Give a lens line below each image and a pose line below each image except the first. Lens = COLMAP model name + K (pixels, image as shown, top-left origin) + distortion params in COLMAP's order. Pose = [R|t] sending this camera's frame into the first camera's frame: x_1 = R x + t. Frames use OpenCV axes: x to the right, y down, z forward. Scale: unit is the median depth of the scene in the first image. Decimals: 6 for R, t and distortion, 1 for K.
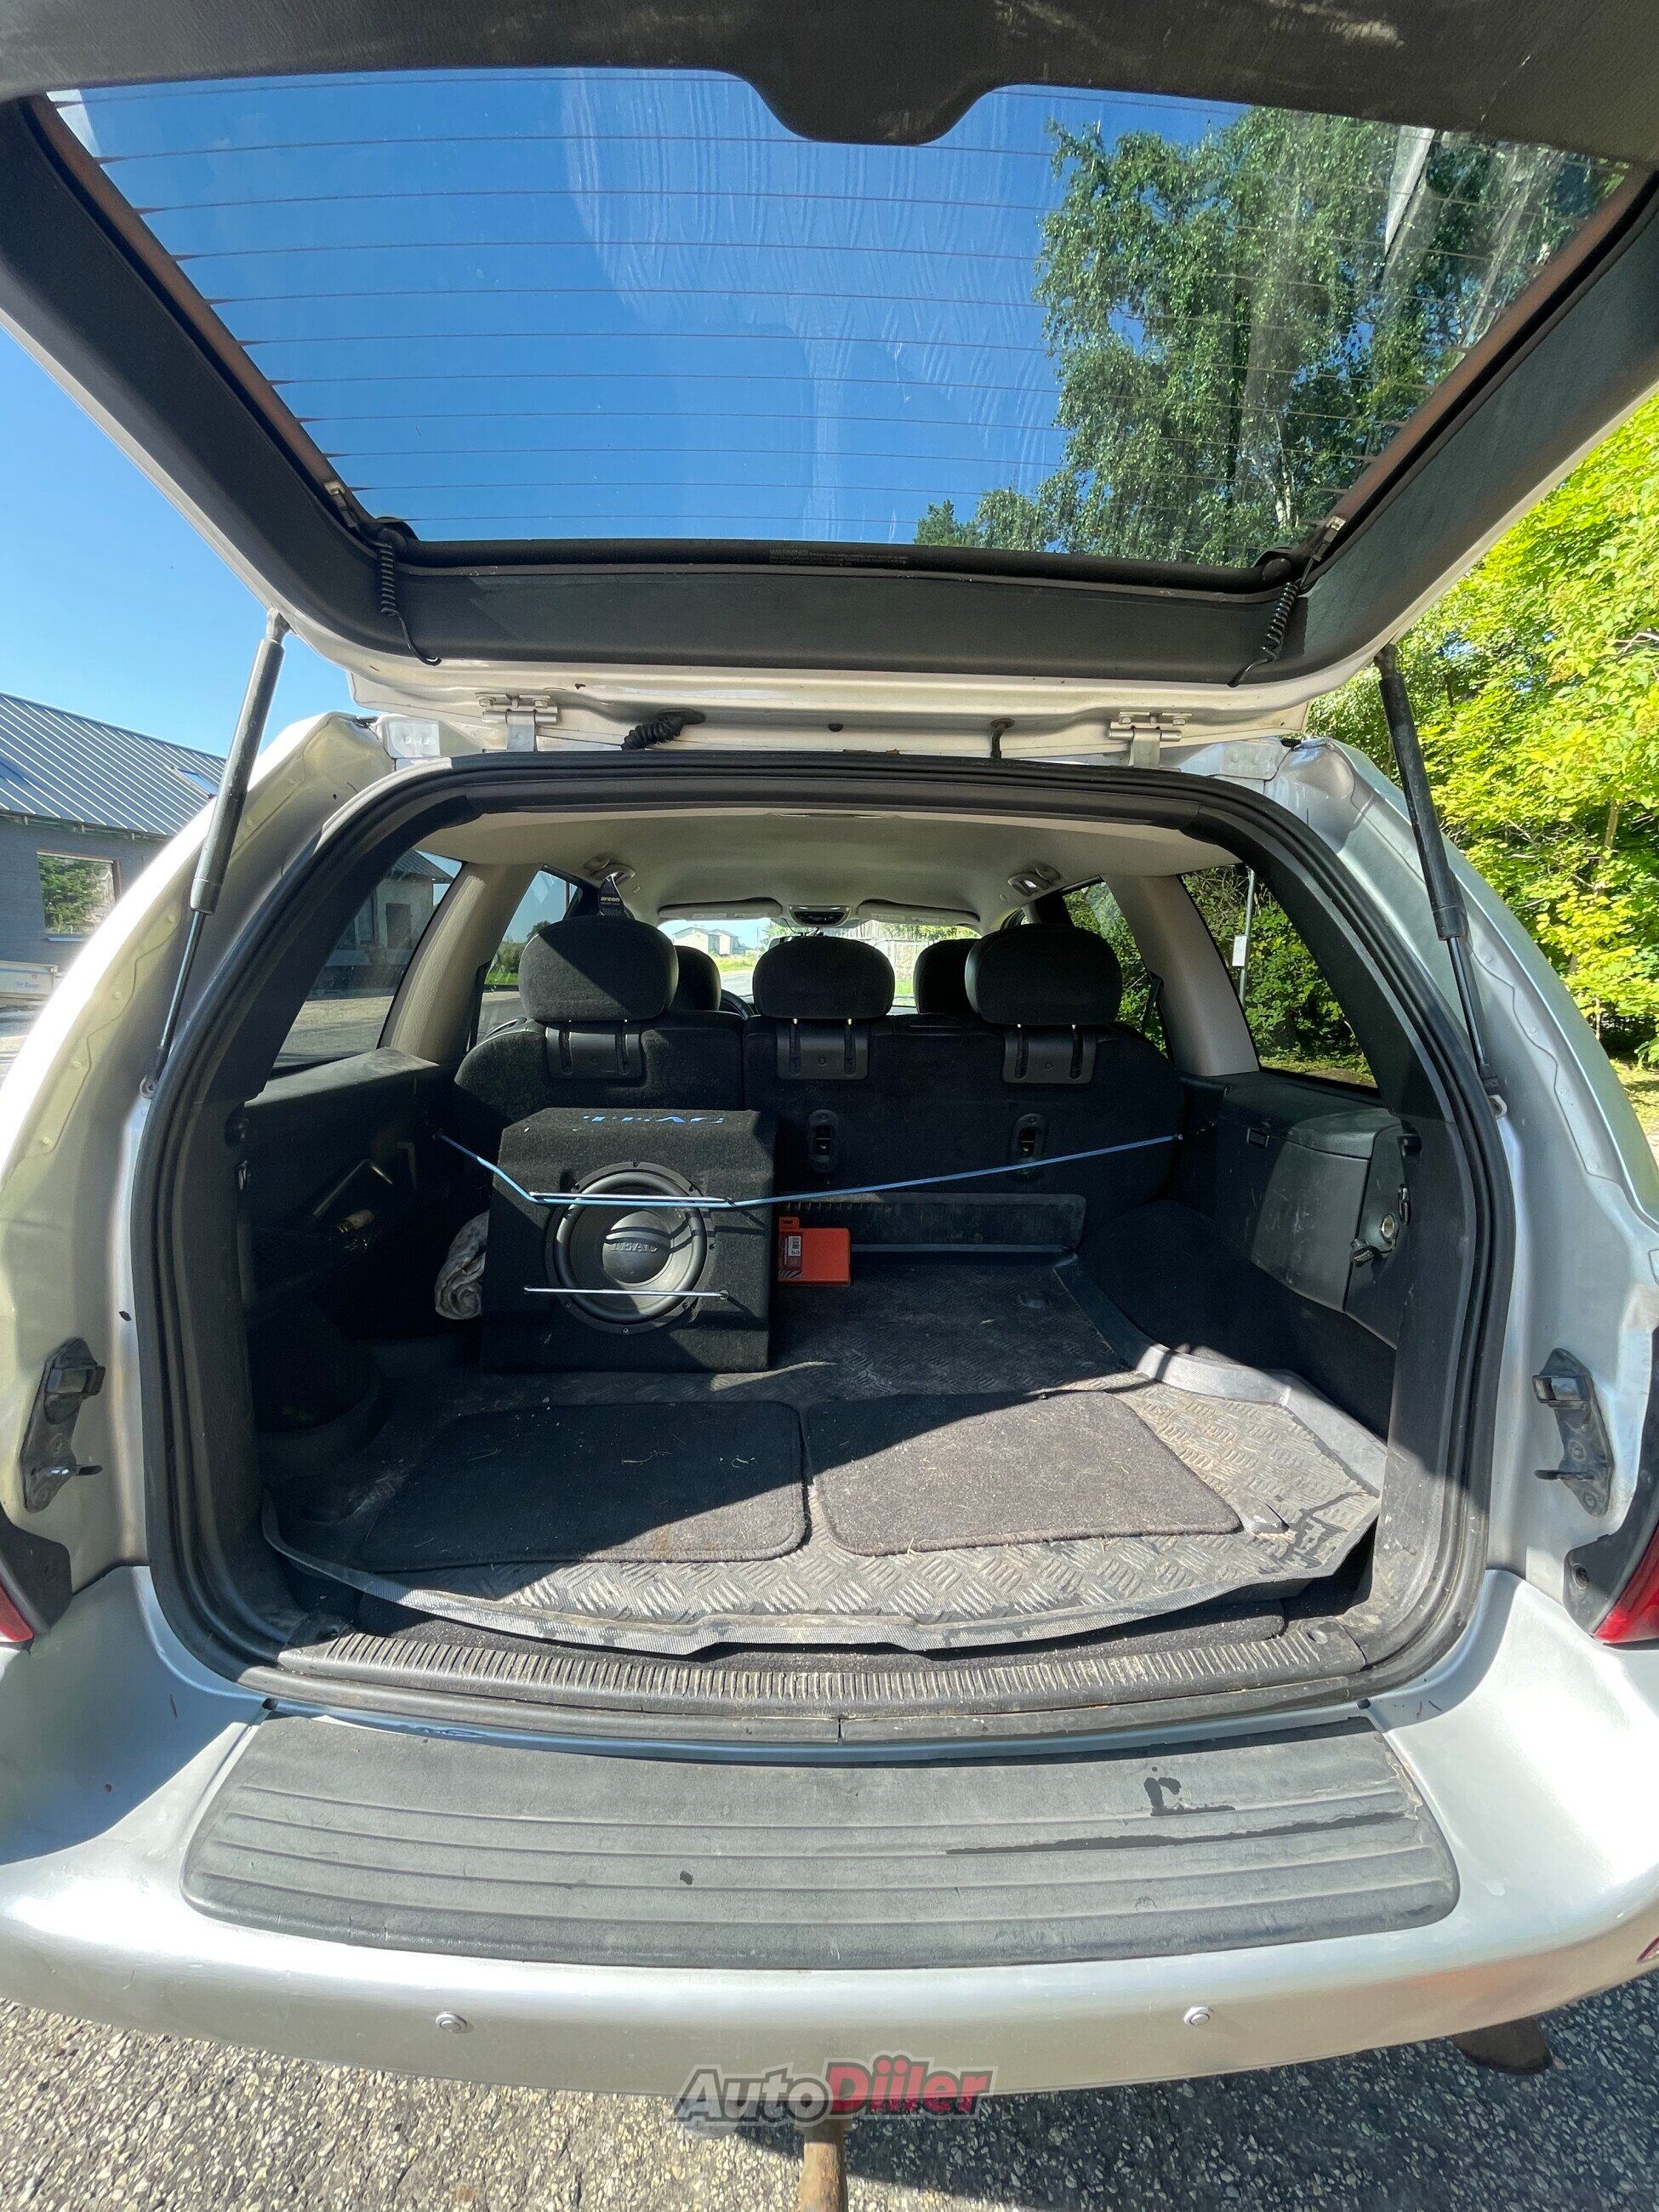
lens RADIAL K [[890.1, 0, 834.1], [0, 890.1, 1100.7], [0, 0, 1]] dist [0.002818, -0.000620]
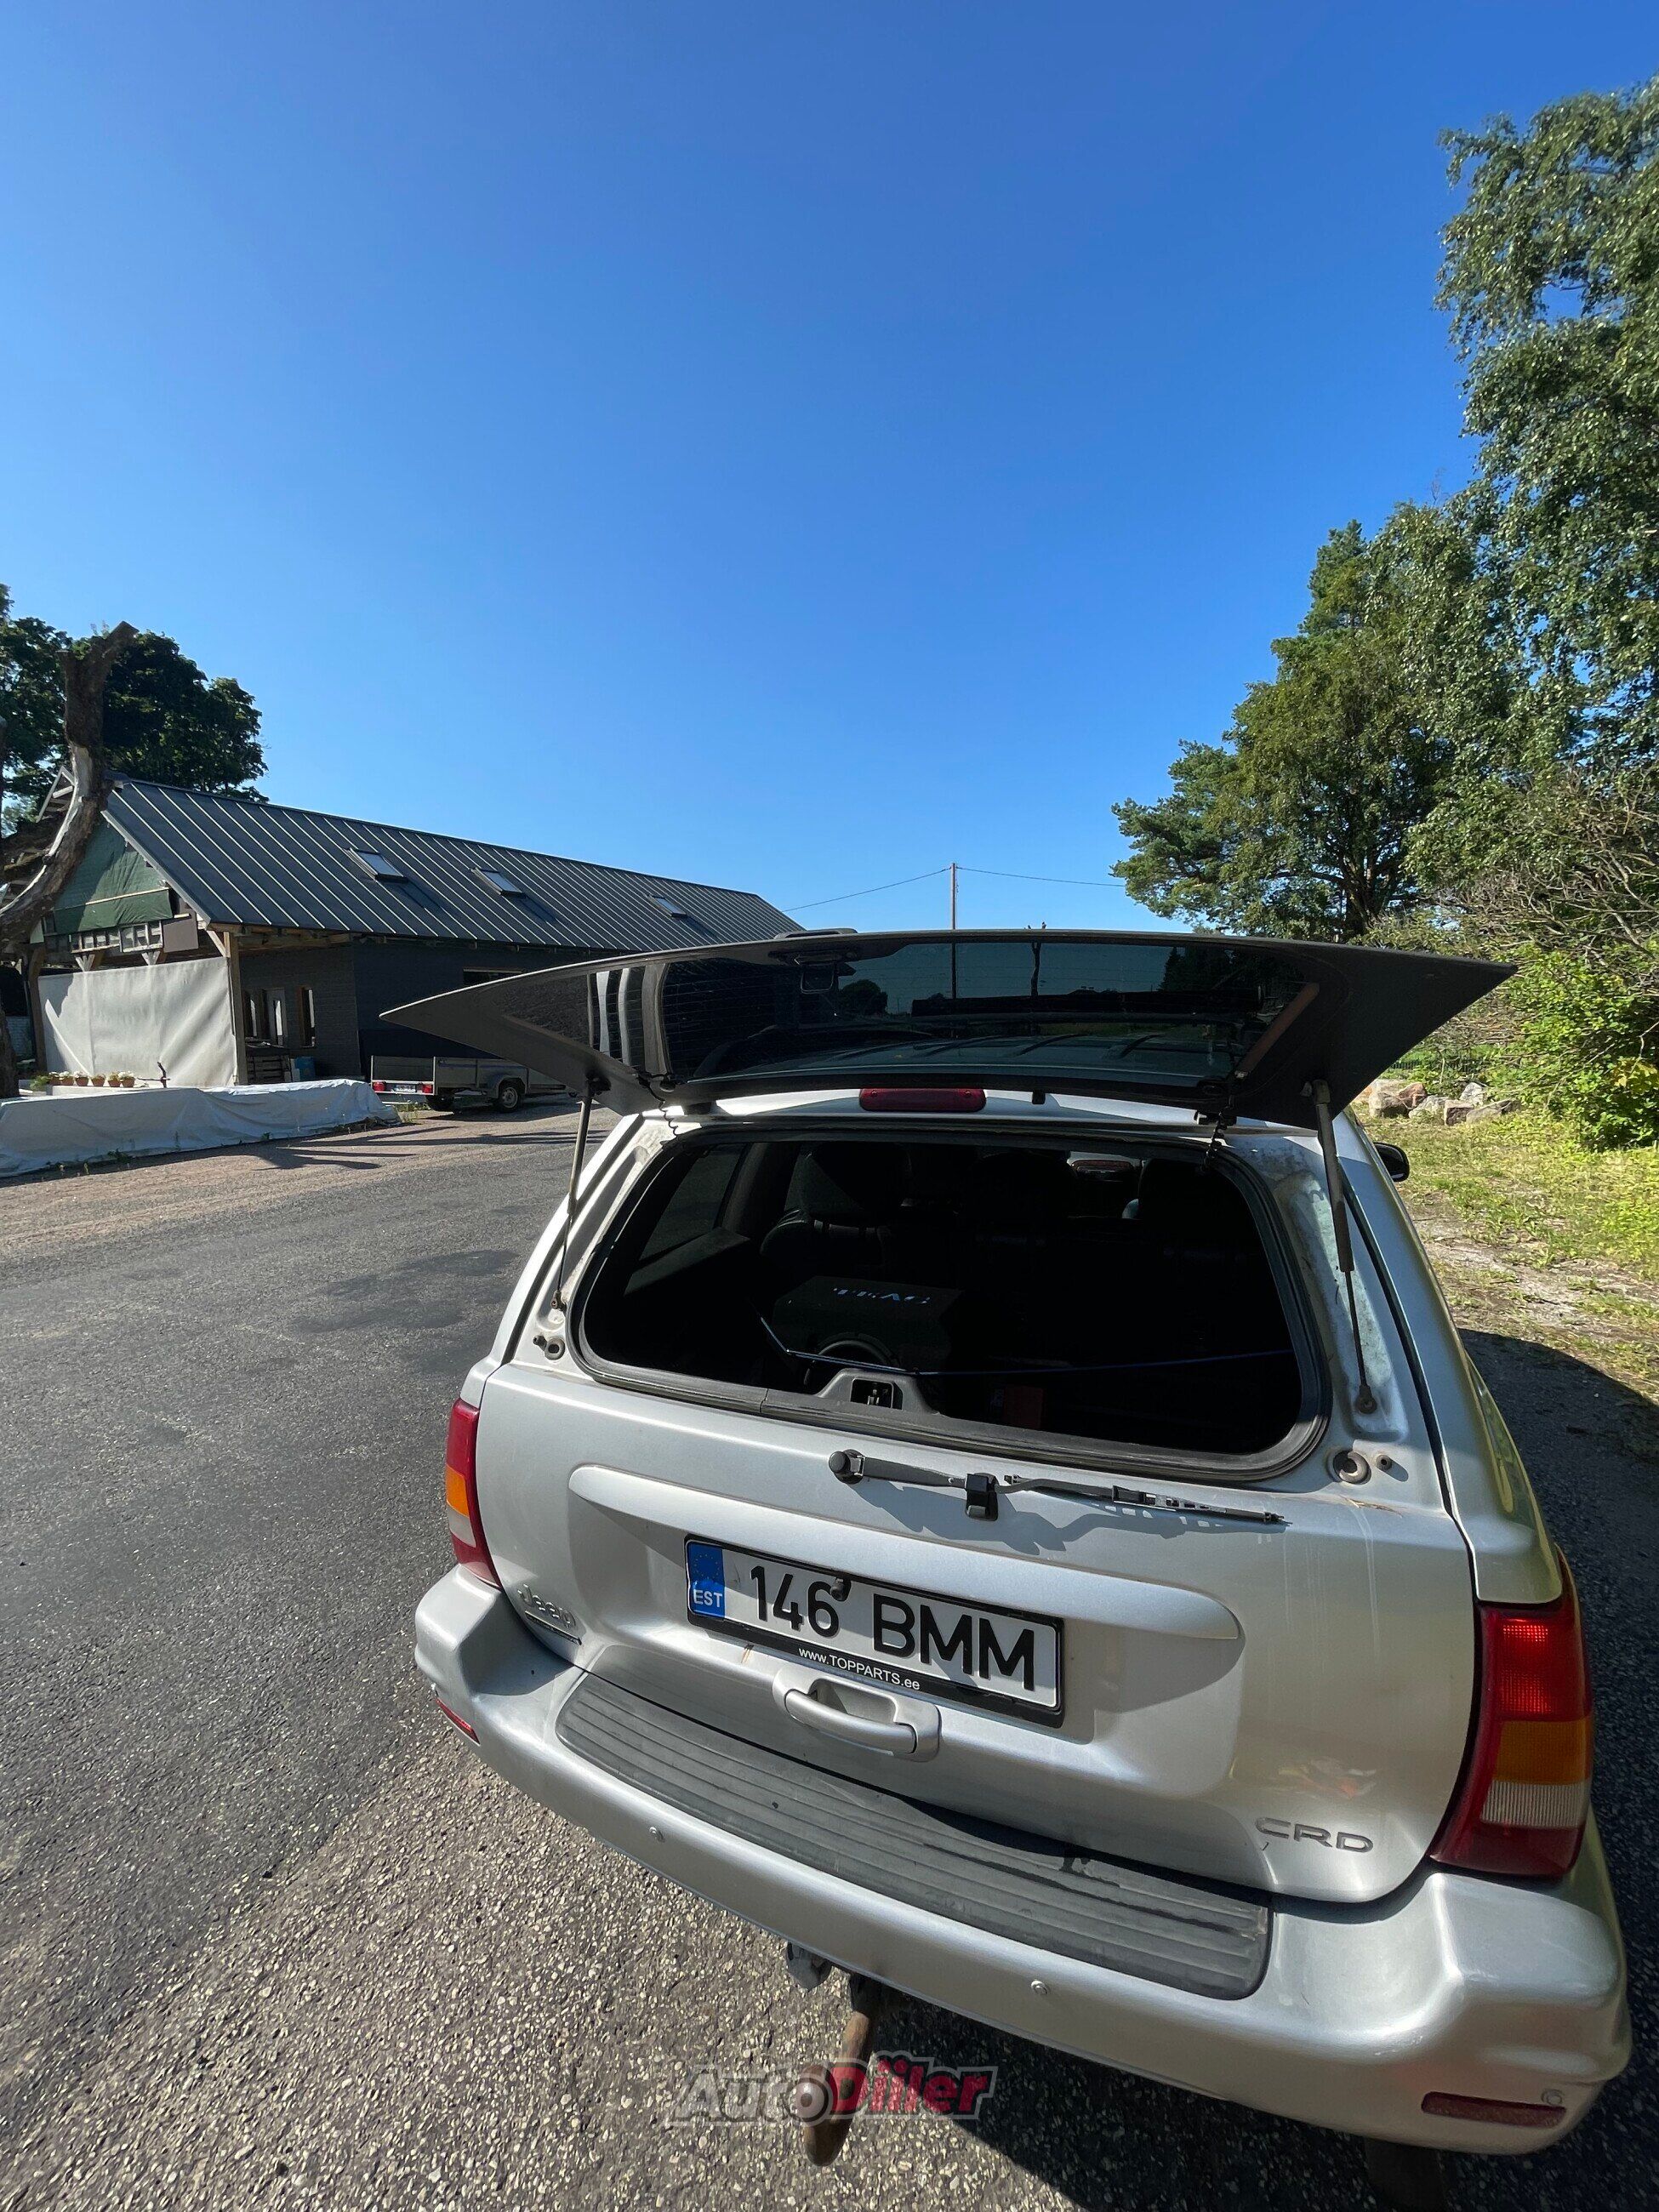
lens RADIAL K [[890.1, 0, 825.1], [0, 890.1, 1105.3], [0, 0, 1]] dist [0.002818, -0.000620]
pose [[0.907908, -0.006711, -0.419116, 0.283962], [-0.019948, 0.998047, -0.059192, -0.178805], [0.418695, 0.062102, 0.906001, -0.278715]]
